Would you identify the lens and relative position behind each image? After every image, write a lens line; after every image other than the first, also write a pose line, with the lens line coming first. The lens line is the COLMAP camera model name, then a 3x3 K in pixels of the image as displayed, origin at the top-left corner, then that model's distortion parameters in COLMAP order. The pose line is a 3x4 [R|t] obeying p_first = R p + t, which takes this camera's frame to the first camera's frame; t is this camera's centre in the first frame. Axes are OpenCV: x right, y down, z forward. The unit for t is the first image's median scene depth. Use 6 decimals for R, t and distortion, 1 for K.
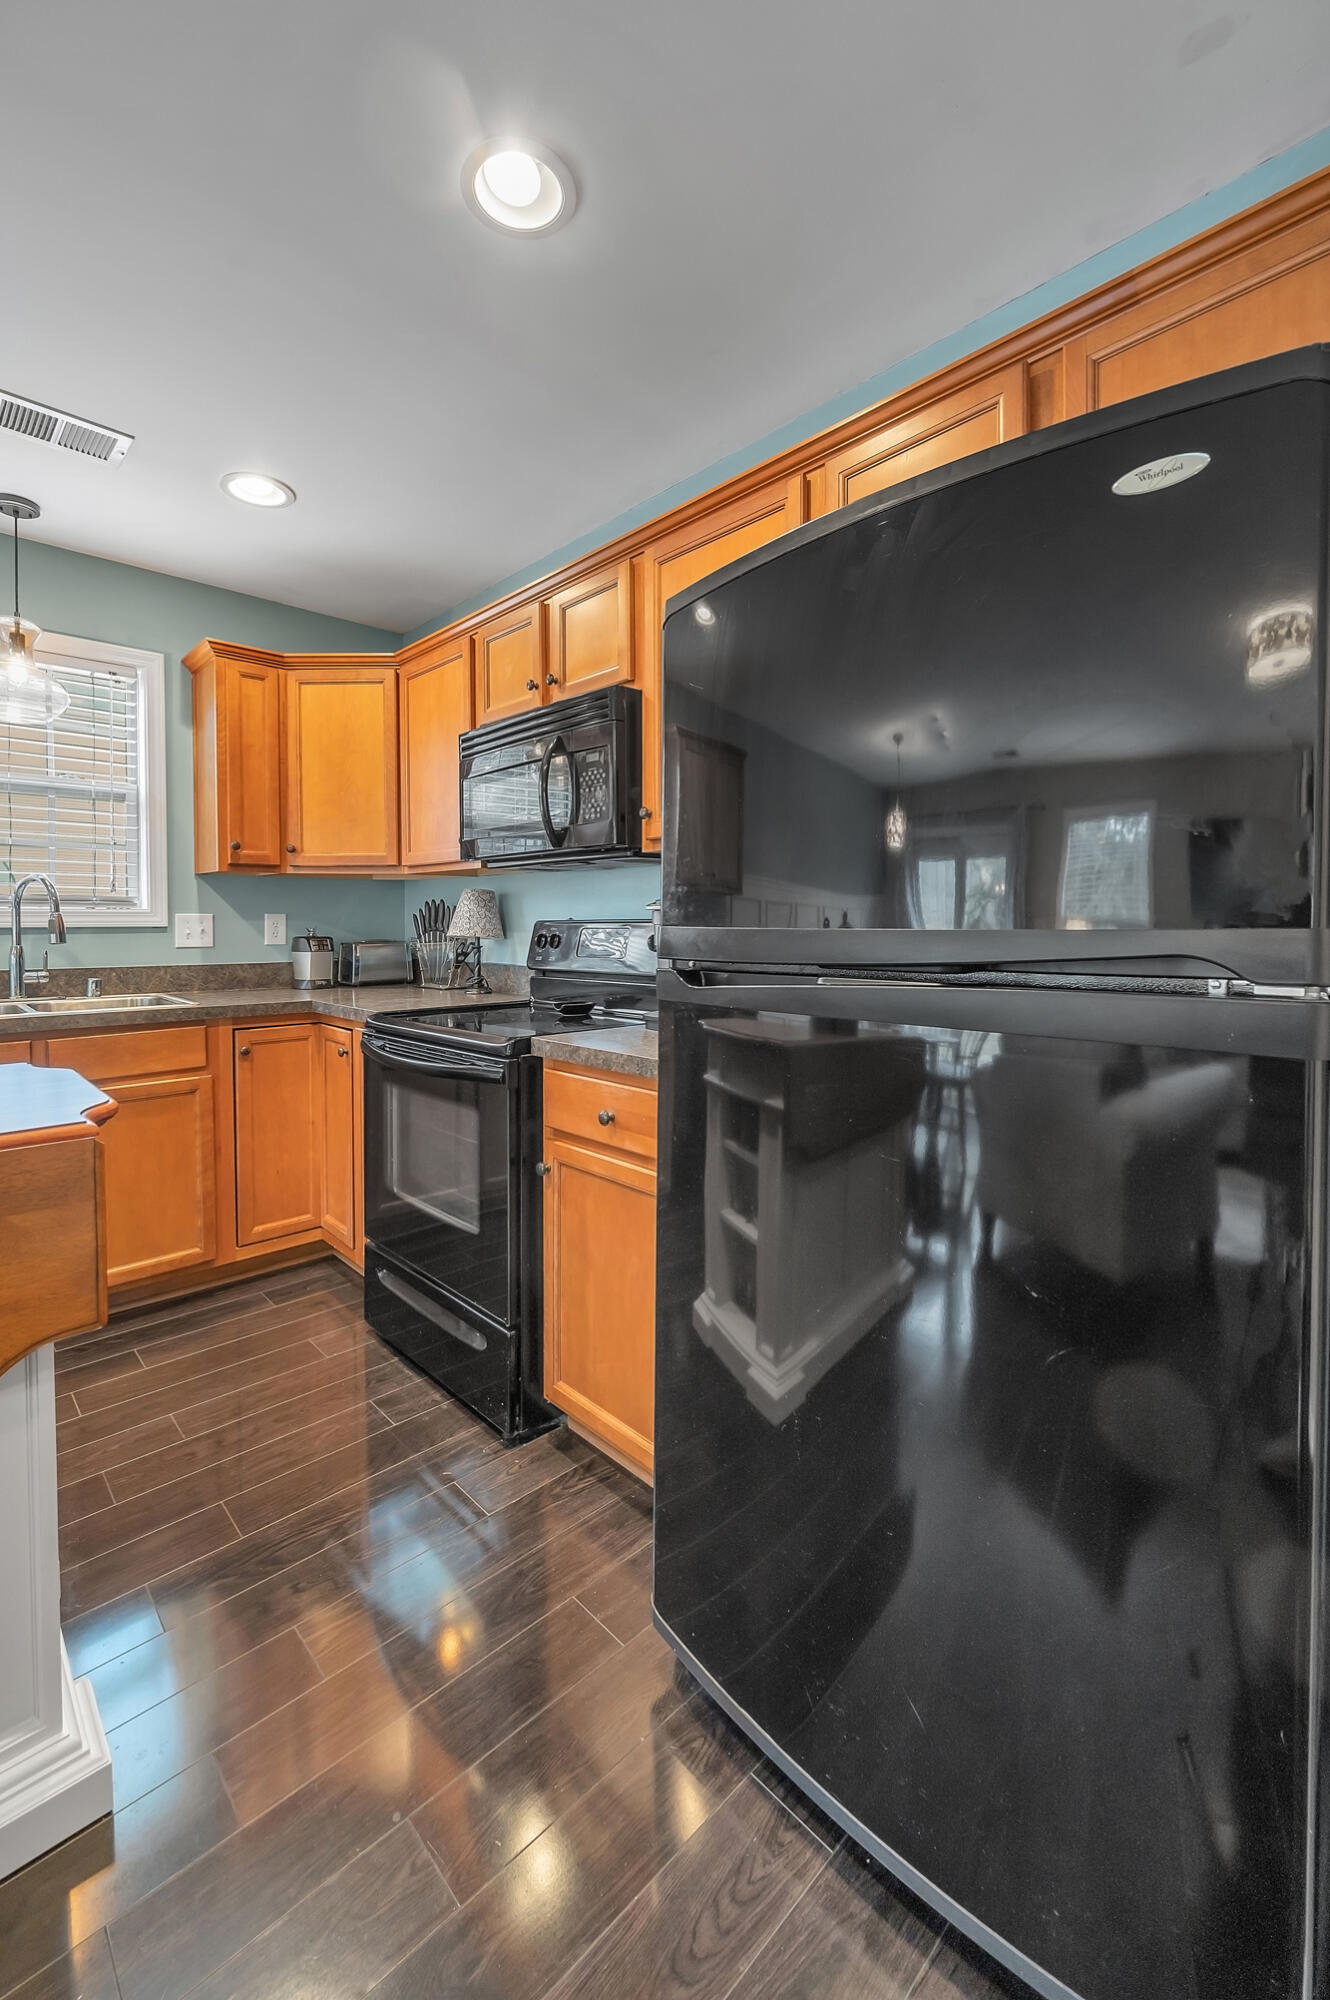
lens RADIAL K [[839.2, 0, 679.6], [0, 839.2, 943.5], [0, 0, 1]] dist [-0.007511, 0.000883]
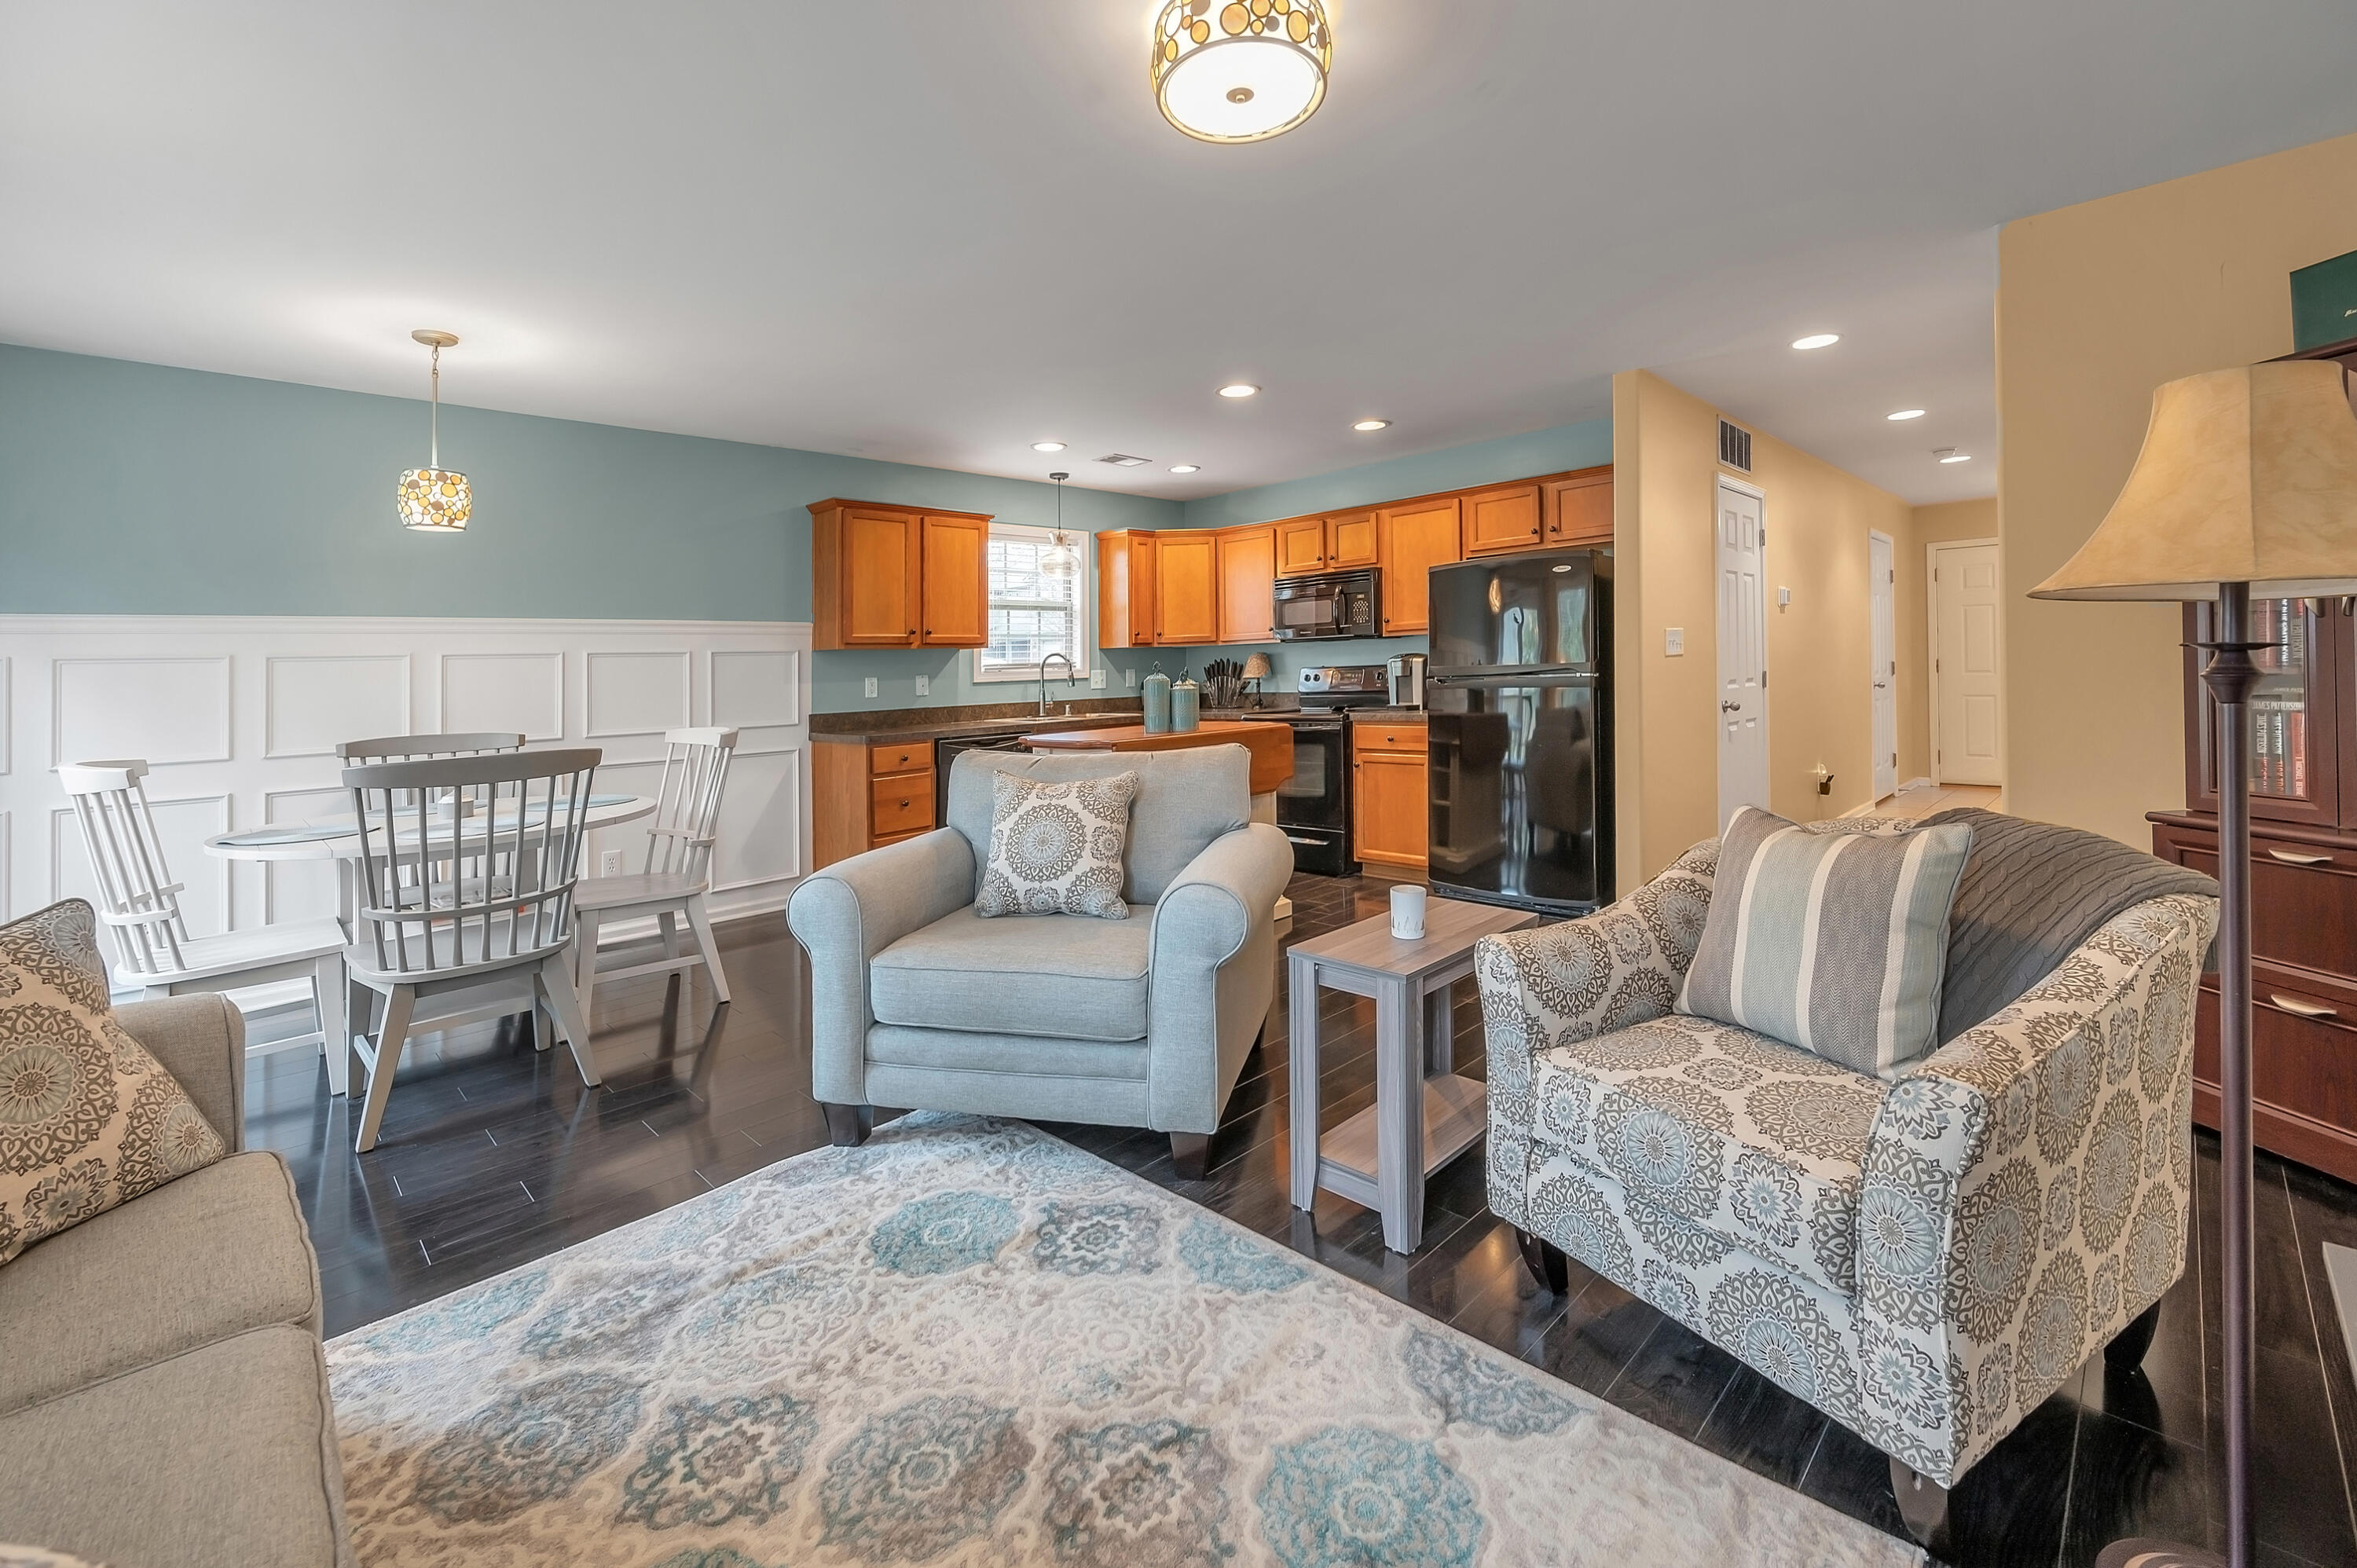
lens RADIAL K [[988.9, 0, 1236.7], [0, 988.9, 667.6], [0, 0, 1]] dist [-0.007511, 0.000883]
pose [[0.997295, -0.032587, 0.065889, -0.505487], [0.034413, 0.999049, -0.026767, 0.031504], [-0.064954, 0.028962, 0.997468, -1.401865]]
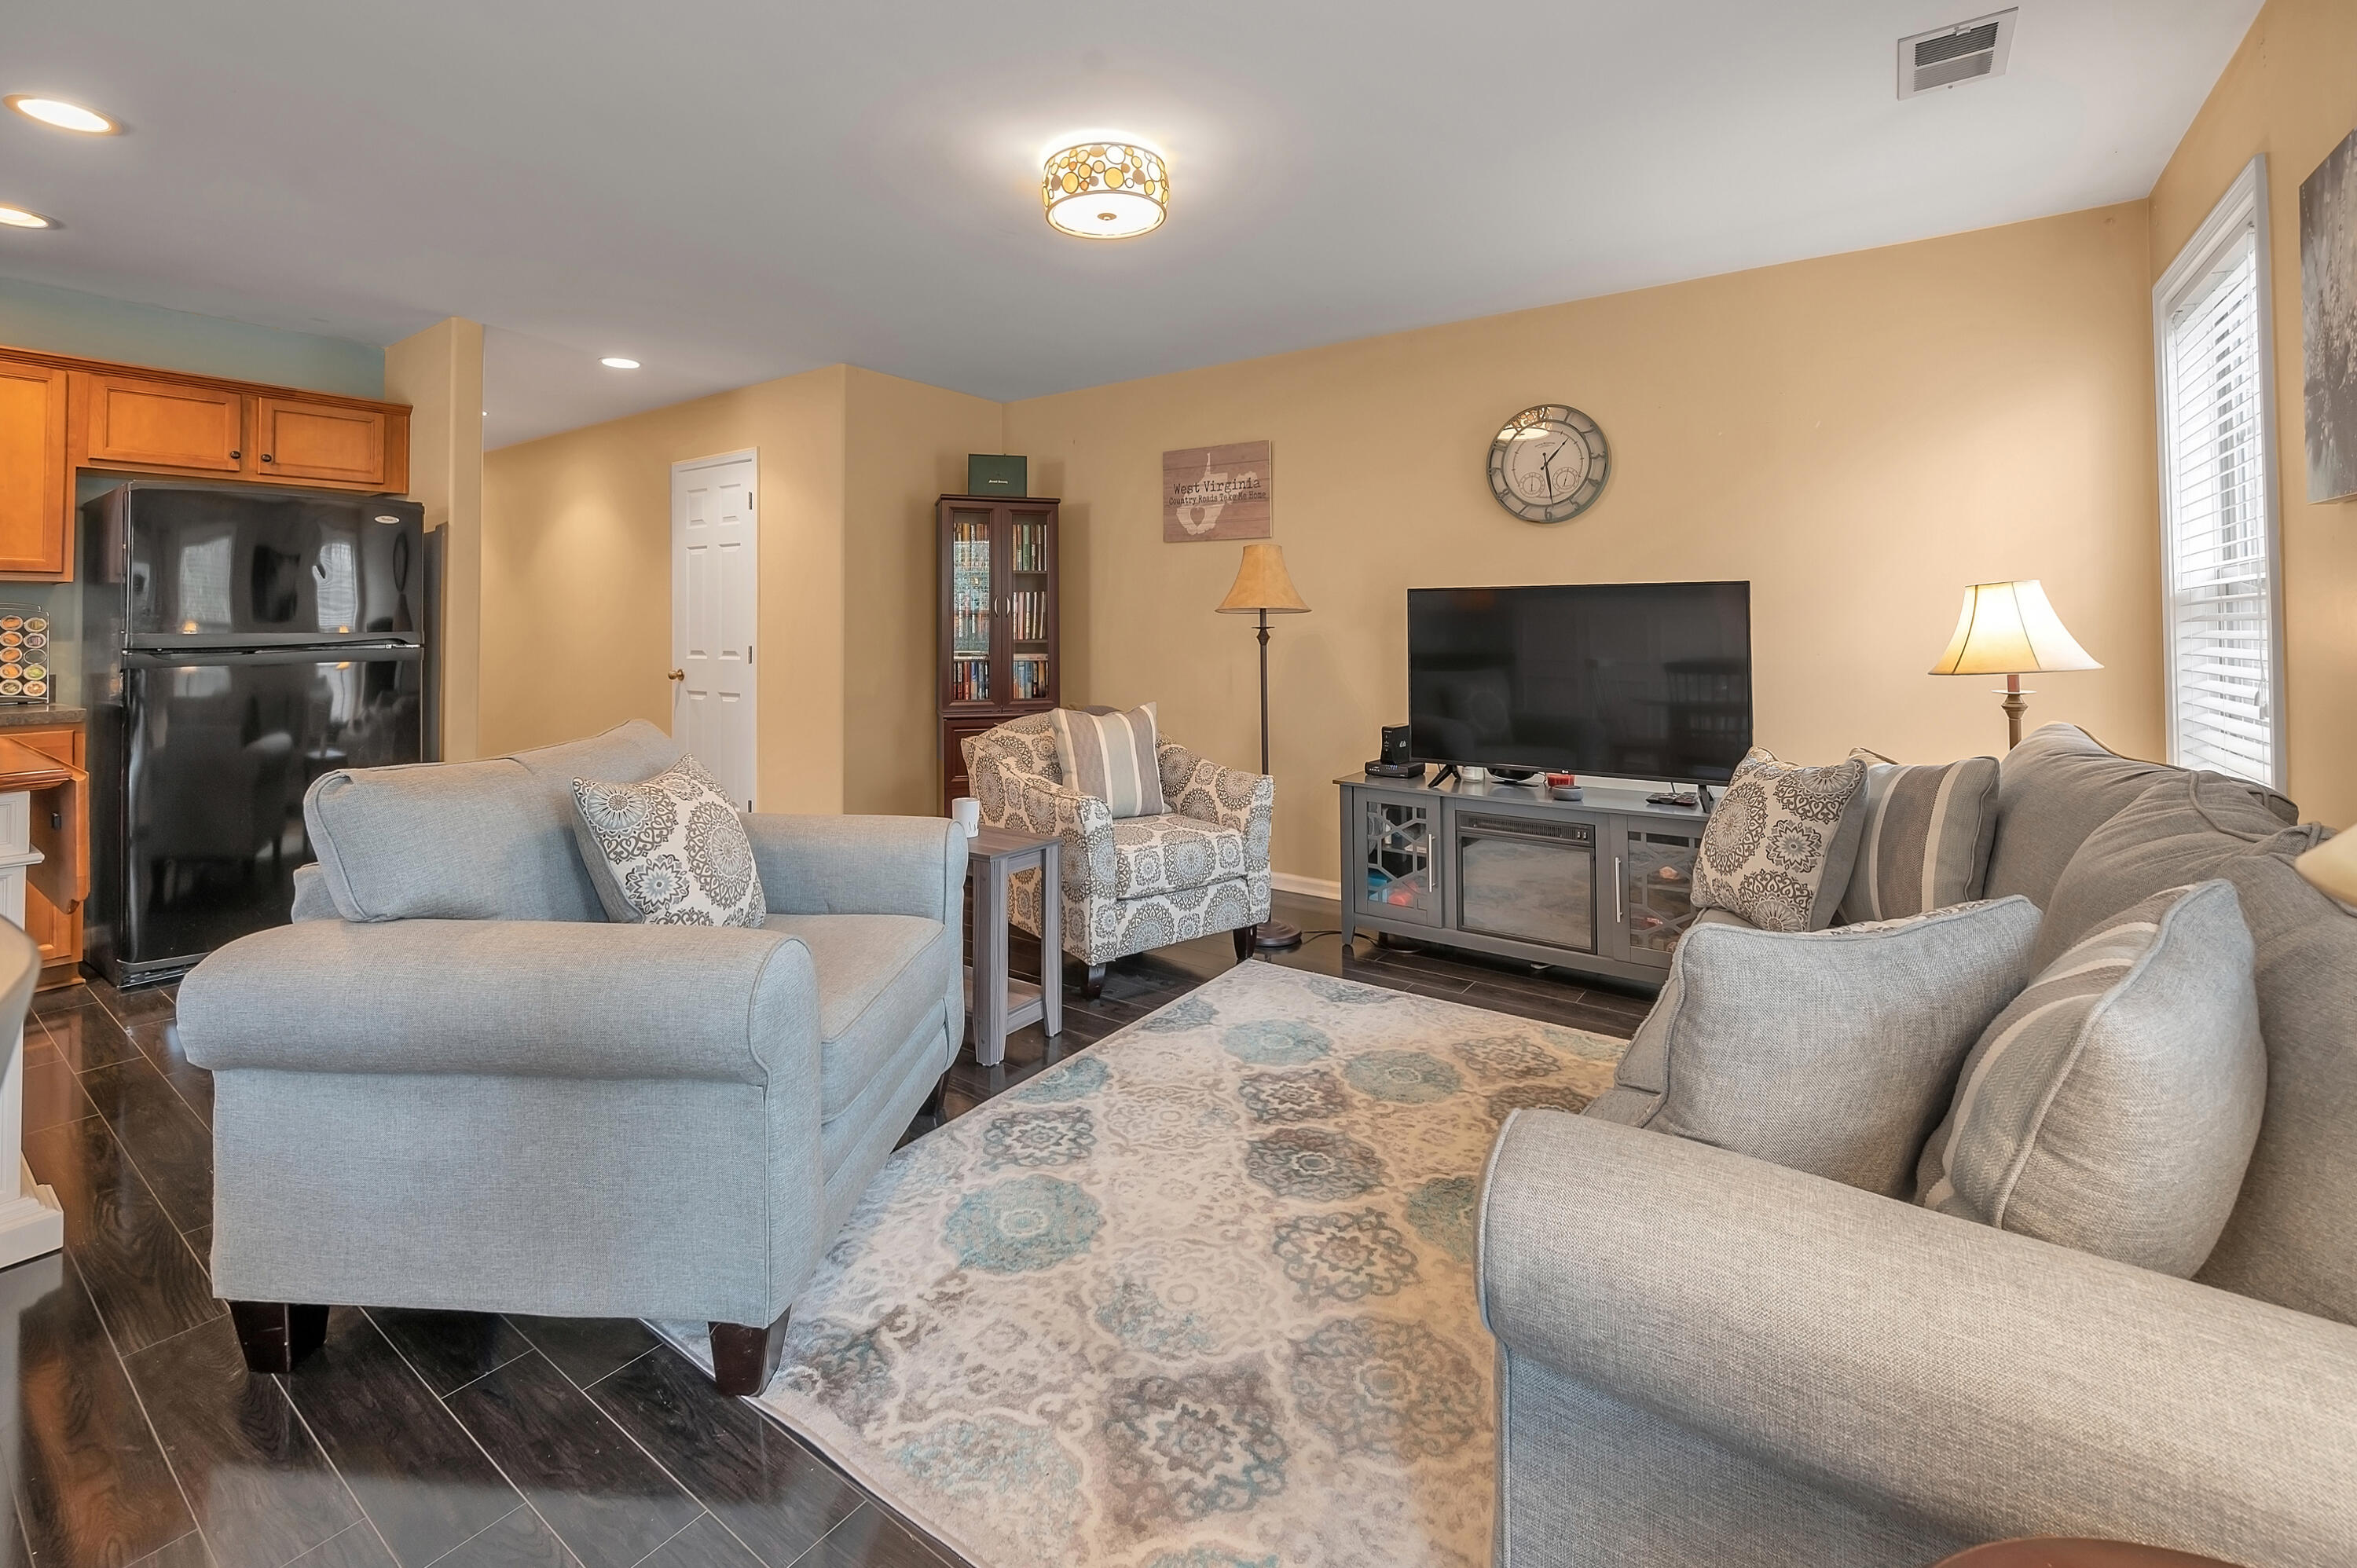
lens RADIAL K [[988.9, 0, 1147.4], [0, 988.9, 594.5], [0, 0, 1]] dist [-0.007511, 0.000883]
pose [[-0.179856, 0.027627, 0.983305, -1.465442], [0.029829, 0.999299, -0.022621, 0.008779], [-0.983241, 0.025262, -0.180554, -0.537891]]
